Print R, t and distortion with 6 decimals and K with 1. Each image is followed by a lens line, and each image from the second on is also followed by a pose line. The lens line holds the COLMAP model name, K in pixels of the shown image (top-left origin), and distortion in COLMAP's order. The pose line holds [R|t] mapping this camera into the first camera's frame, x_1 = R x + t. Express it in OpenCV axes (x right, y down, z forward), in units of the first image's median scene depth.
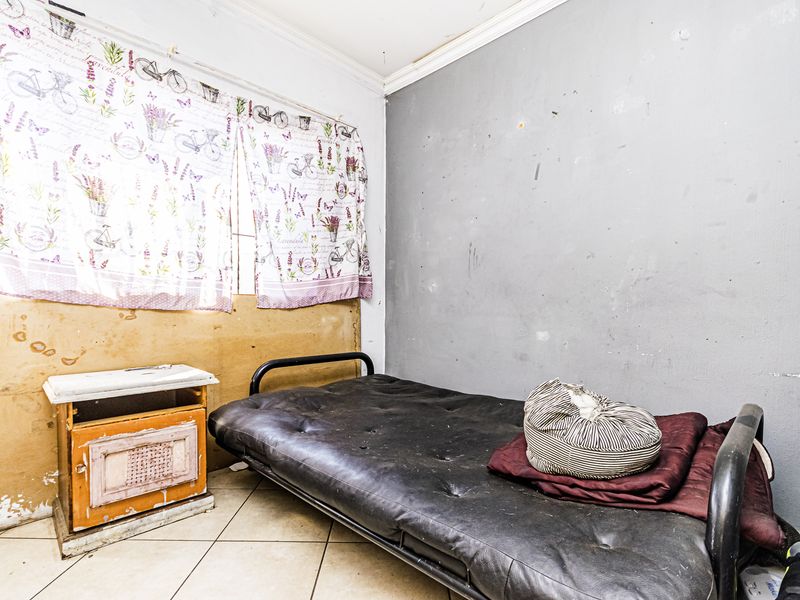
lens RADIAL K [[396.2, 0, 400.0], [0, 396.2, 300.0], [0, 0, 1]] dist [0.015705, -0.002537]
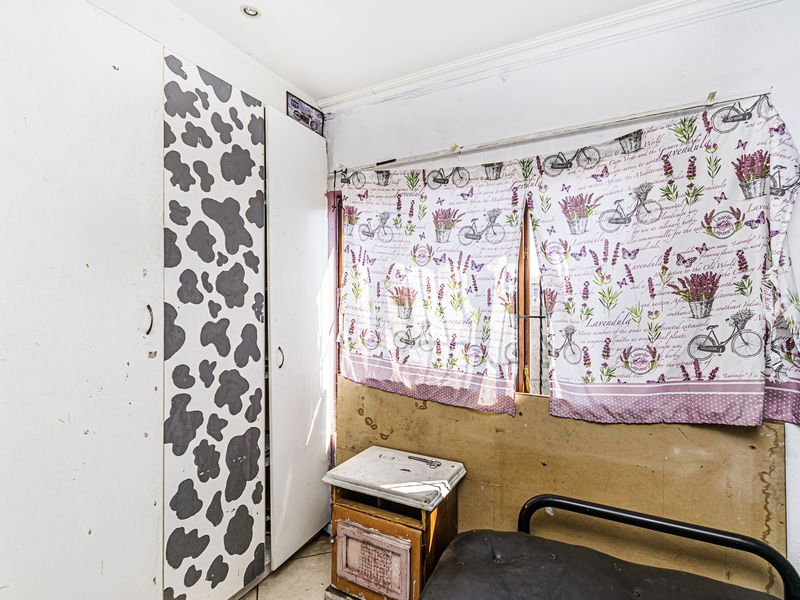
lens RADIAL K [[396.2, 0, 400.0], [0, 396.2, 300.0], [0, 0, 1]] dist [0.015705, -0.002537]
pose [[0.309546, -0.015439, -0.950759, 0.270039], [-0.001350, 0.999860, -0.016676, -0.176735], [0.950884, 0.006445, 0.309482, 0.442277]]
